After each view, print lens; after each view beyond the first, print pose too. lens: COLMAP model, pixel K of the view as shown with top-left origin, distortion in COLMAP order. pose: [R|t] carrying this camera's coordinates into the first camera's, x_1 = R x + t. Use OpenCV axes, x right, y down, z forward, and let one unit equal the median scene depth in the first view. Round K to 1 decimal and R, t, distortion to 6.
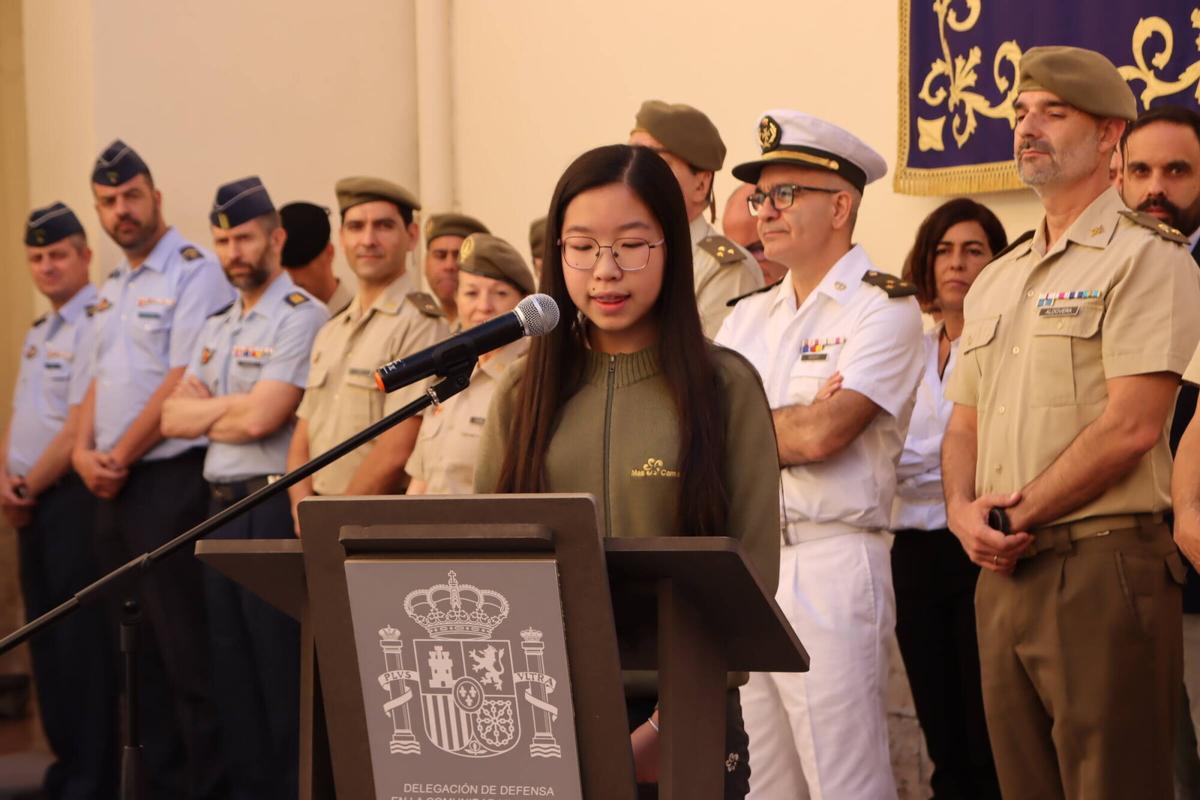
lens RADIAL K [[3440.2, 0, 600.3], [0, 3440.2, 447.7], [0, 0, 1]] dist [0.345732, 0.724572]
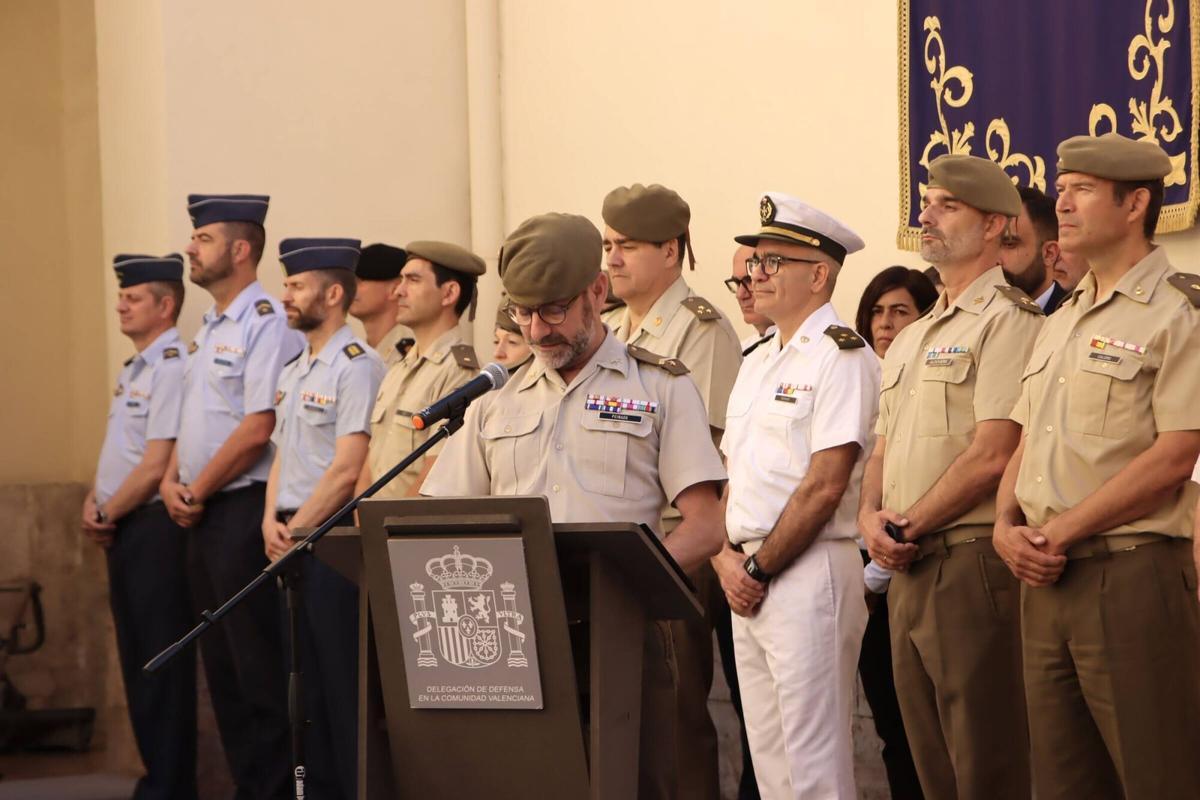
lens RADIAL K [[3440.2, 0, 600.3], [0, 3440.2, 447.7], [0, 0, 1]] dist [0.345732, 0.724572]
pose [[0.999812, -0.005958, -0.018425, 0.049780], [0.005785, 0.999939, -0.009453, 0.006662], [0.018480, 0.009345, 0.999786, -0.538333]]
